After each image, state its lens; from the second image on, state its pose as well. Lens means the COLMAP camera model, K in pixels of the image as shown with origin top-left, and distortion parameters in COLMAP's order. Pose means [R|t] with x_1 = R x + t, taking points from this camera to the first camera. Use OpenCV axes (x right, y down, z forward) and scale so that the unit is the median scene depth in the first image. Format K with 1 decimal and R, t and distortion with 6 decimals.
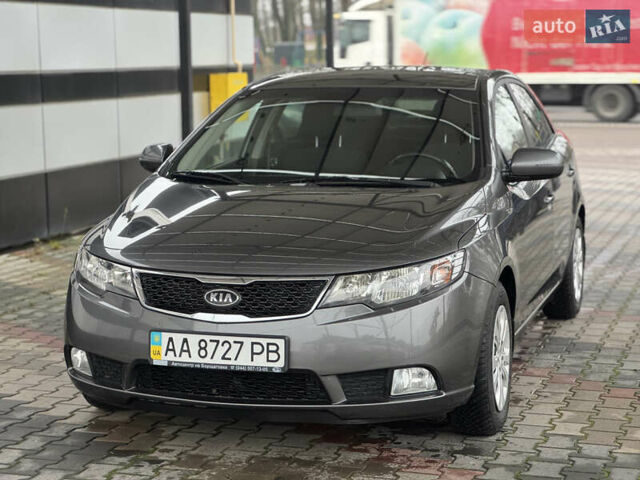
lens RADIAL K [[1453.5, 0, 295.7], [0, 1453.5, 228.3], [0, 0, 1]] dist [0.185191, 0.000000]
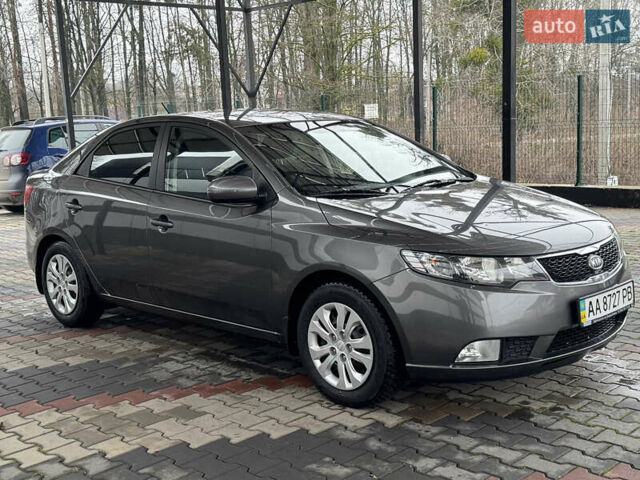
lens RADIAL K [[830.9, 0, 324.1], [0, 830.9, 243.0], [0, 0, 1]] dist [0.104413, 0.000000]
pose [[0.452258, -0.146943, 0.879699, -0.812076], [0.146691, 0.985157, 0.089144, -0.071148], [-0.879741, 0.088728, 0.467100, 0.861576]]
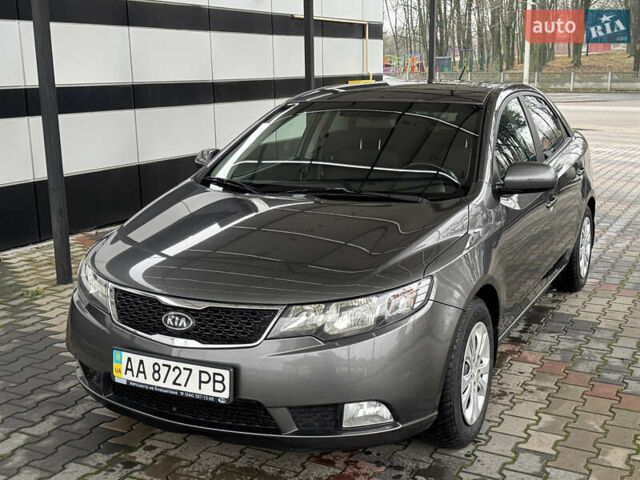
lens RADIAL K [[830.9, 0, 319.0], [0, 830.9, 236.1], [0, 0, 1]] dist [0.104413, 0.000000]
pose [[0.987333, 0.032480, -0.155305, 0.132873], [-0.019317, 0.996149, 0.085526, -0.061789], [0.157484, -0.081443, 0.984157, 0.453610]]
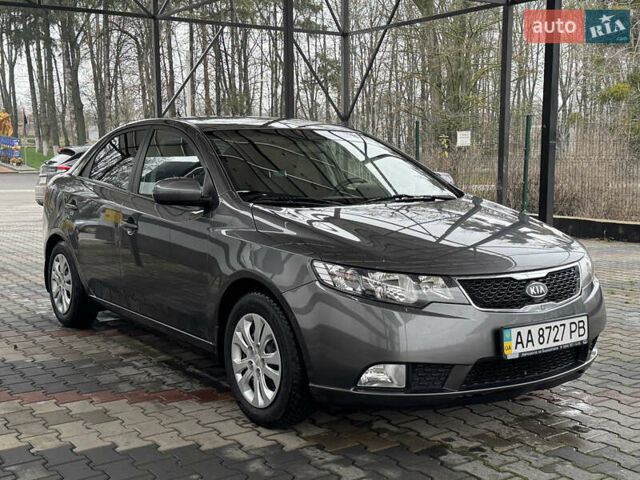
lens RADIAL K [[830.9, 0, 328.6], [0, 830.9, 246.0], [0, 0, 1]] dist [0.104413, 0.000000]
pose [[0.599252, -0.083528, 0.796191, -0.676508], [0.092468, 0.995107, 0.034801, -0.025762], [-0.795203, 0.052767, 0.604043, 0.727121]]
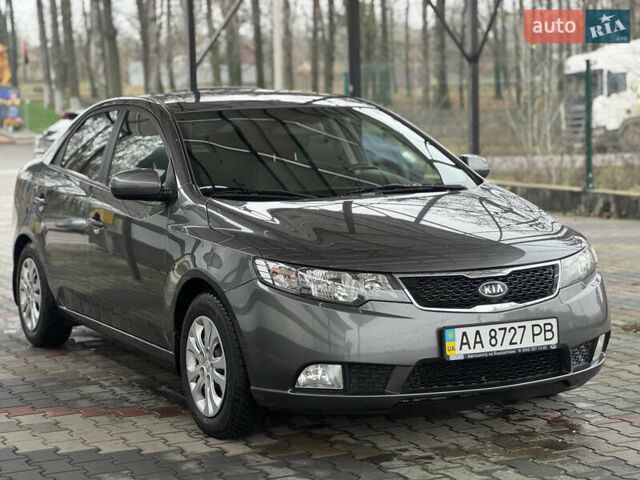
lens RADIAL K [[1453.5, 0, 318.3], [0, 1453.5, 238.2], [0, 0, 1]] dist [0.185191, 0.000000]
pose [[0.714231, -0.075421, 0.695835, -0.890779], [0.099410, 0.995030, 0.005812, -0.009075], [-0.692814, 0.065022, 0.718179, 0.311594]]
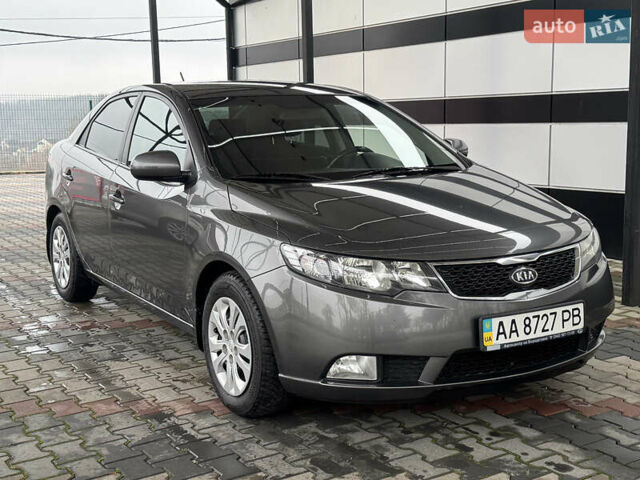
lens RADIAL K [[884.4, 0, 319.2], [0, 884.4, 245.6], [0, 0, 1]] dist [0.125908, 0.000000]
pose [[0.663469, -0.123892, 0.737875, -0.629927], [0.098528, 0.992074, 0.077980, -0.040122], [-0.741688, 0.020964, 0.670417, 0.672587]]
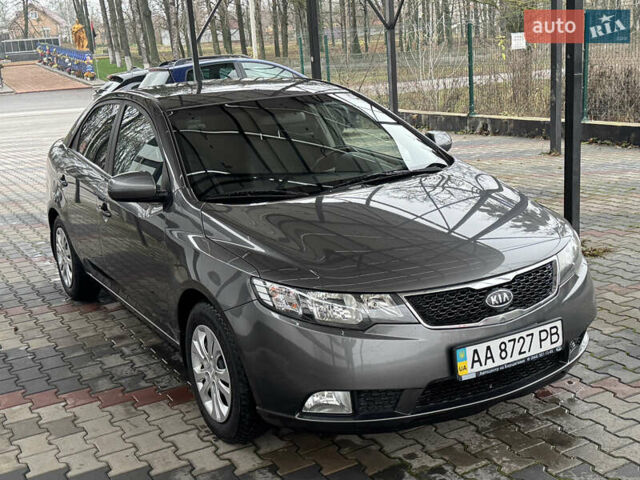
lens RADIAL K [[830.9, 0, 322.2], [0, 830.9, 244.9], [0, 0, 1]] dist [0.104413, 0.000000]
pose [[0.675532, -0.211354, 0.706390, -0.553738], [0.150521, 0.977391, 0.148493, -0.098684], [-0.721804, 0.006015, 0.692072, 0.674681]]
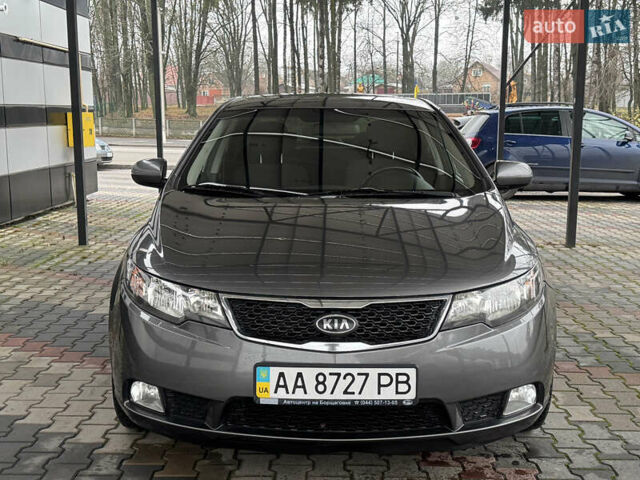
lens RADIAL K [[830.9, 0, 321.5], [0, 830.9, 239.4], [0, 0, 1]] dist [0.104413, 0.000000]
pose [[0.951952, -0.029568, 0.304818, -0.215066], [0.021129, 0.999298, 0.030949, -0.021077], [-0.305519, -0.023021, 0.951908, 0.512172]]
